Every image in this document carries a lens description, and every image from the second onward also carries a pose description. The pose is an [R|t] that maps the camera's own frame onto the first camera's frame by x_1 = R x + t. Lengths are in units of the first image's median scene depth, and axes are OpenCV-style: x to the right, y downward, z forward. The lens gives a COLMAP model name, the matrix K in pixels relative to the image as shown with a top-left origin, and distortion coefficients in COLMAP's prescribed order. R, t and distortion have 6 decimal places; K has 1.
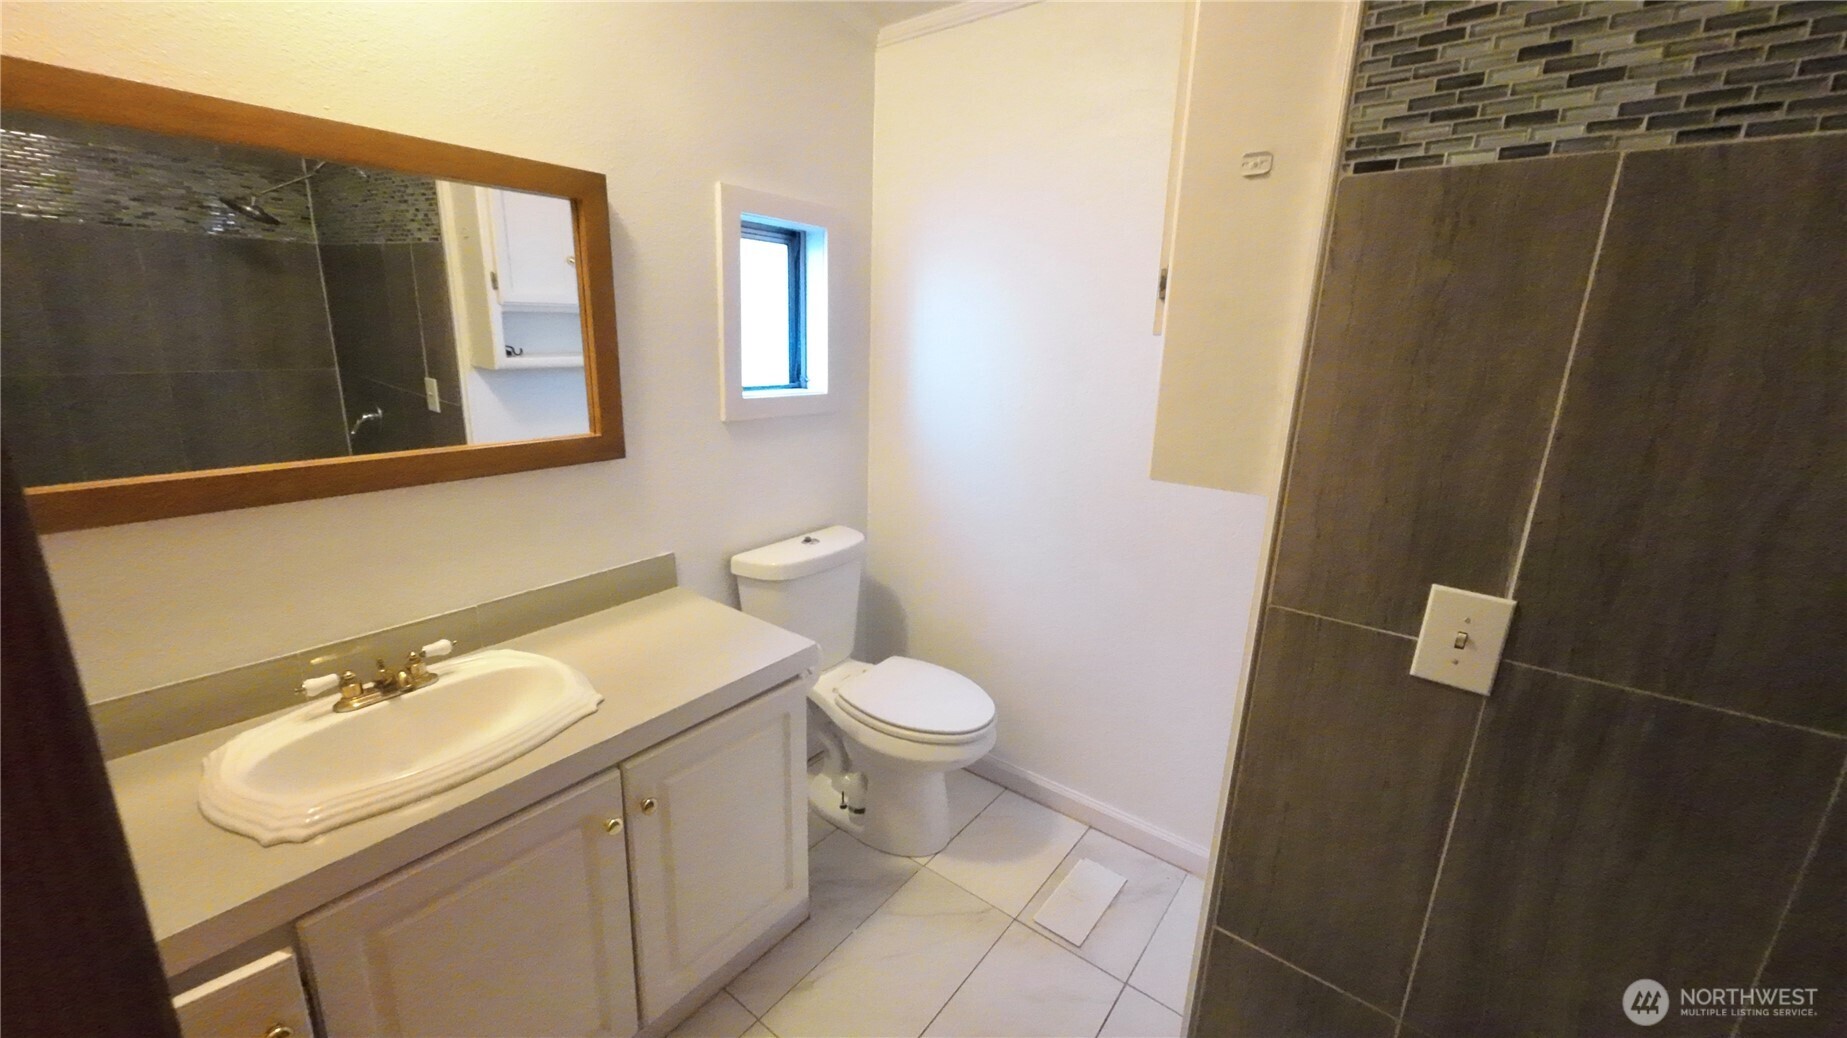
lens RADIAL K [[703.4, 0, 916.9], [0, 703.4, 520.7], [0, 0, 1]] dist [0.000377, 0.000208]
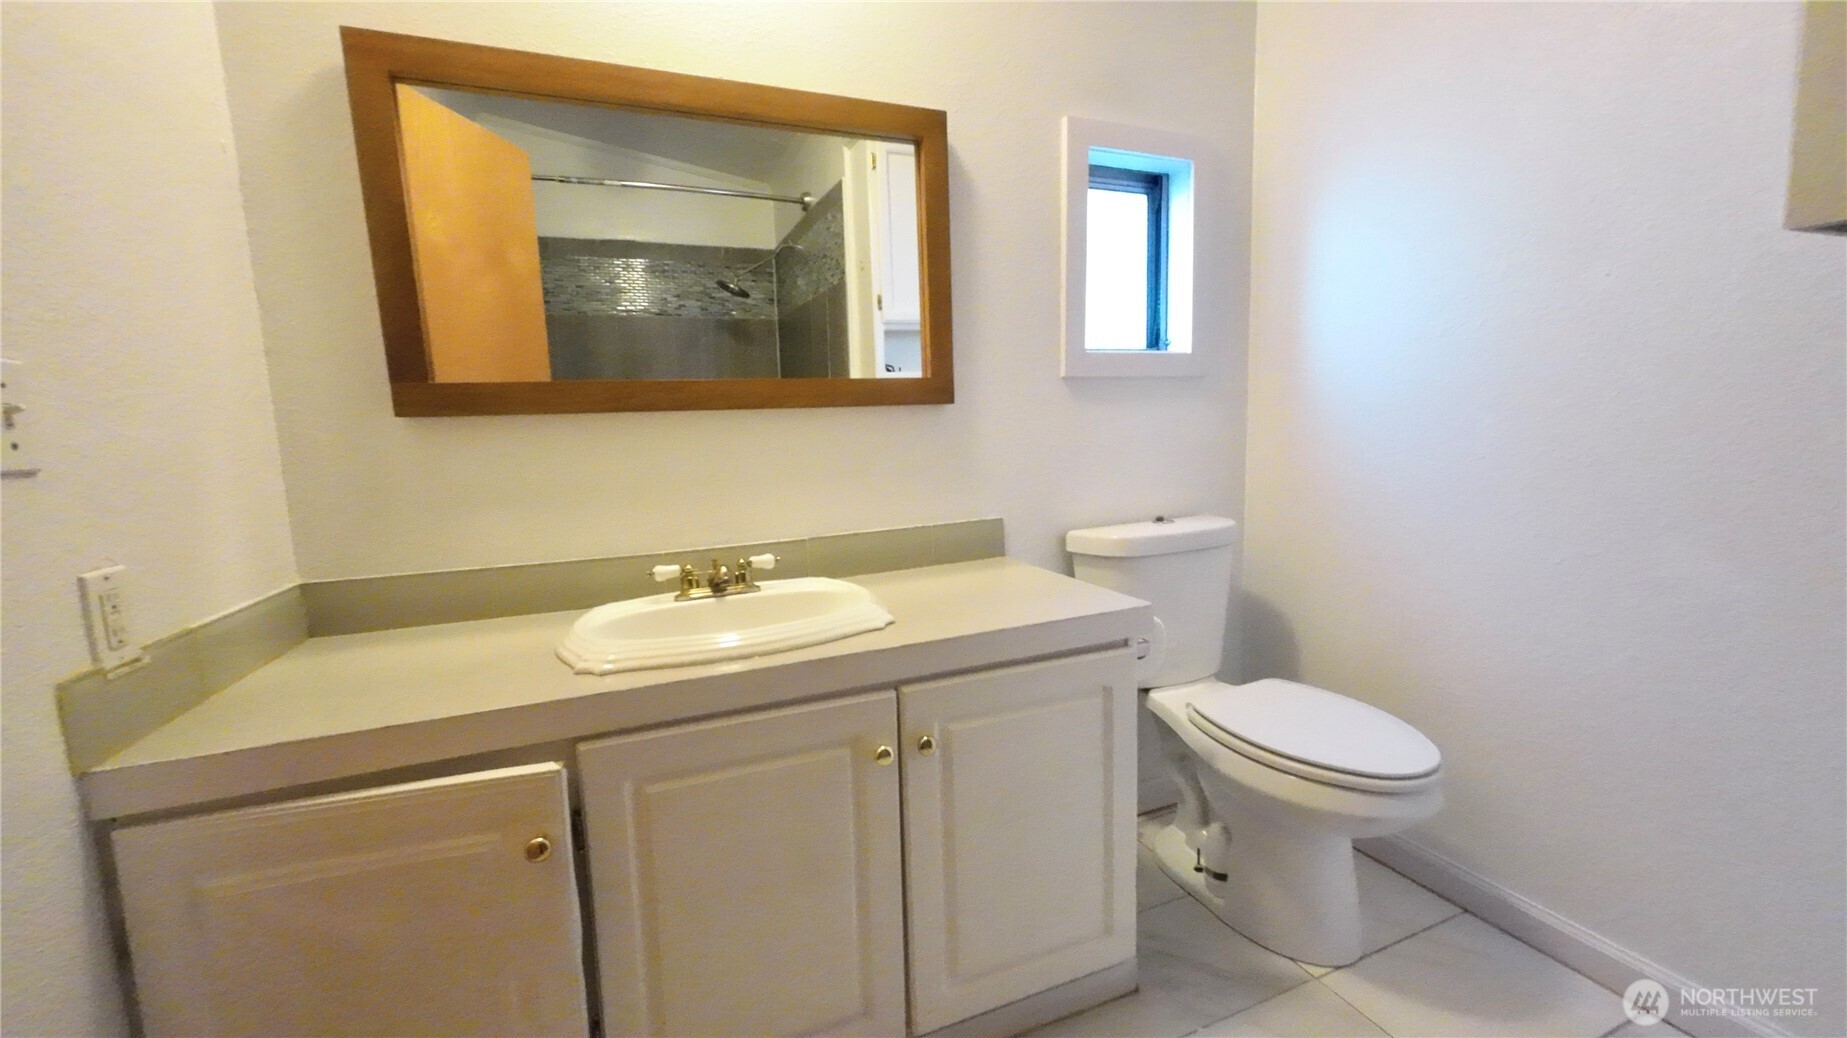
lens RADIAL K [[703.4, 0, 916.9], [0, 703.4, 520.7], [0, 0, 1]] dist [0.000377, 0.000208]
pose [[0.857997, 0.000917, -0.513653, 0.026675], [-0.070098, 0.990852, -0.115322, 0.154689], [0.508848, 0.134952, 0.850212, 0.159767]]
